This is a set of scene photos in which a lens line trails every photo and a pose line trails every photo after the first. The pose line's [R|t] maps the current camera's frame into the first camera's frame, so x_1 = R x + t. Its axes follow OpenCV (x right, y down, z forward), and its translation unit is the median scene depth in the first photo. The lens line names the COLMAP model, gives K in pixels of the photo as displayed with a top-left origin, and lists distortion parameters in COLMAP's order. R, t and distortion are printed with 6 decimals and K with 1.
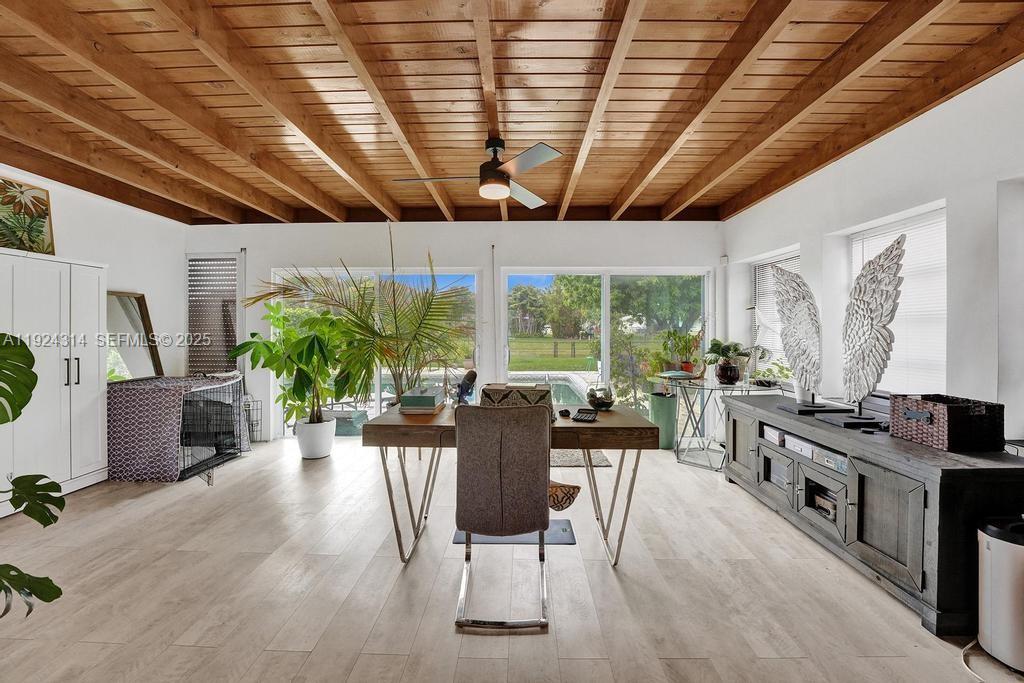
lens RADIAL K [[426.0, 0, 507.9], [0, 426.0, 328.3], [0, 0, 1]] dist [-0.024972, 0.000047]
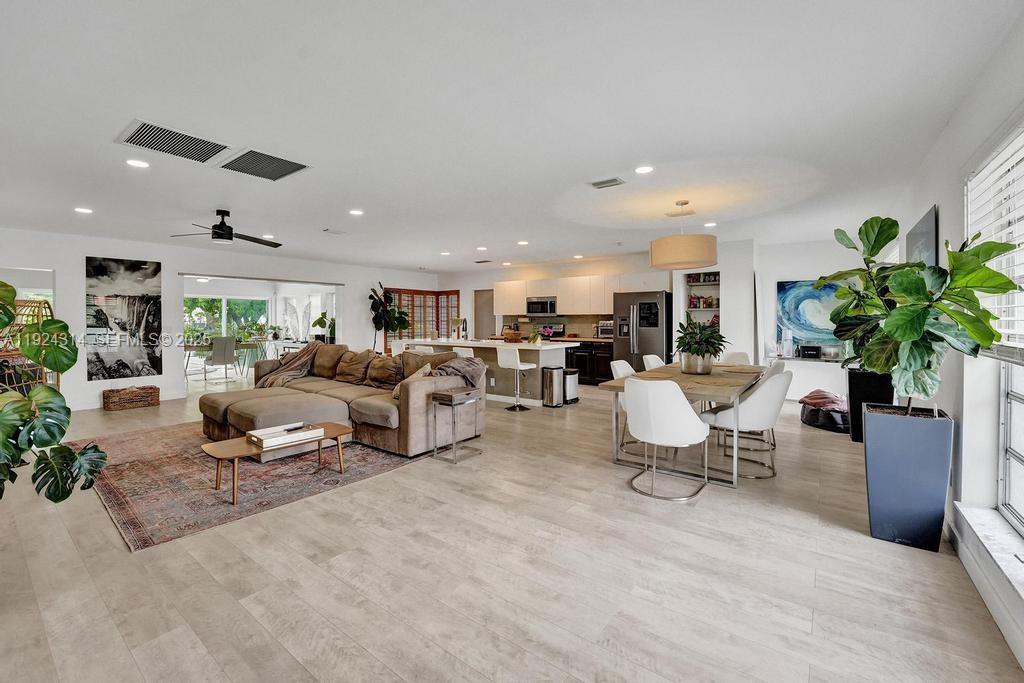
lens RADIAL K [[426.0, 0, 507.9], [0, 426.0, 328.3], [0, 0, 1]] dist [-0.024972, 0.000047]
pose [[0.579793, -0.015321, 0.814620, -1.162884], [0.001759, 0.999844, 0.017553, 0.002745], [-0.814762, -0.008744, 0.579729, -2.501255]]
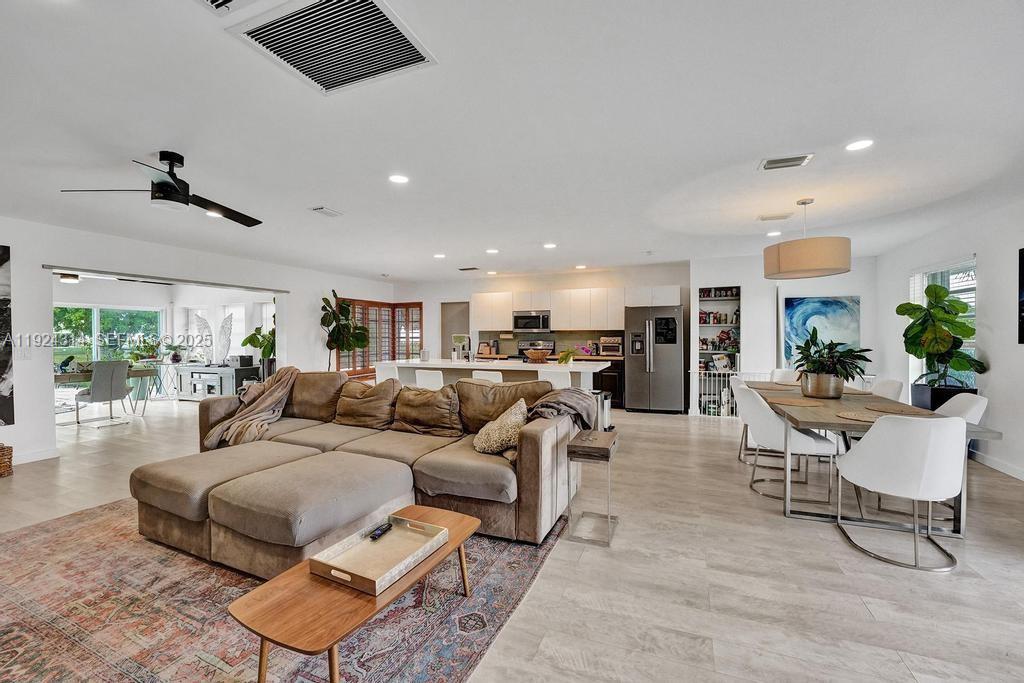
lens RADIAL K [[411.8, 0, 512.2], [0, 411.8, 344.2], [0, 0, 1]] dist [-0.024600, 0.000237]
pose [[0.350777, -0.019197, 0.936262, -1.078356], [0.004516, 0.999813, 0.018808, -0.002259], [-0.936448, -0.002369, 0.350798, -1.782609]]
